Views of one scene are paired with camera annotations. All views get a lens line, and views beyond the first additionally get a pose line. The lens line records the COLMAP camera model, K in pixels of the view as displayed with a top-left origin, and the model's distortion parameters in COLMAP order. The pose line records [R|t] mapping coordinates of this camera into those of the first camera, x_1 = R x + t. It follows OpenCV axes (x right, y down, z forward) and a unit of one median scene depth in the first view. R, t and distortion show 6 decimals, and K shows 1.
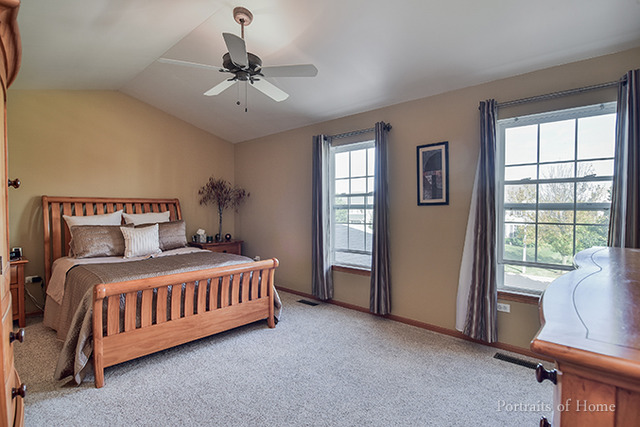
lens RADIAL K [[321.6, 0, 320.0], [0, 321.6, 213.5], [0, 0, 1]] dist [-0.001045, -0.000456]
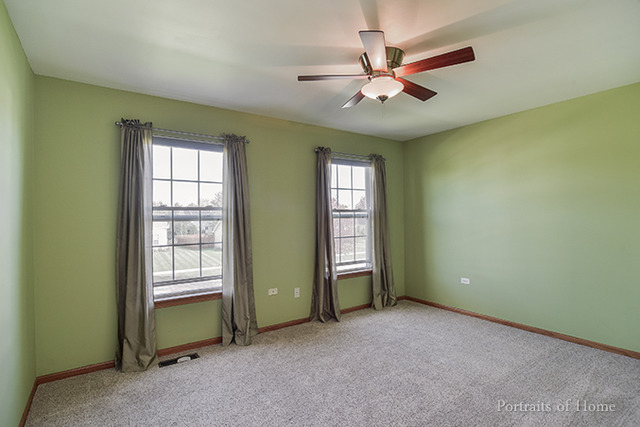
lens RADIAL K [[309.0, 0, 320.0], [0, 309.0, 213.5], [0, 0, 1]] dist [0.000387, 0.000014]
pose [[0.247288, 0.009422, 0.968896, -0.740330], [0.030864, 0.999369, -0.017596, -0.010167], [-0.968450, 0.034255, 0.246841, 0.660246]]
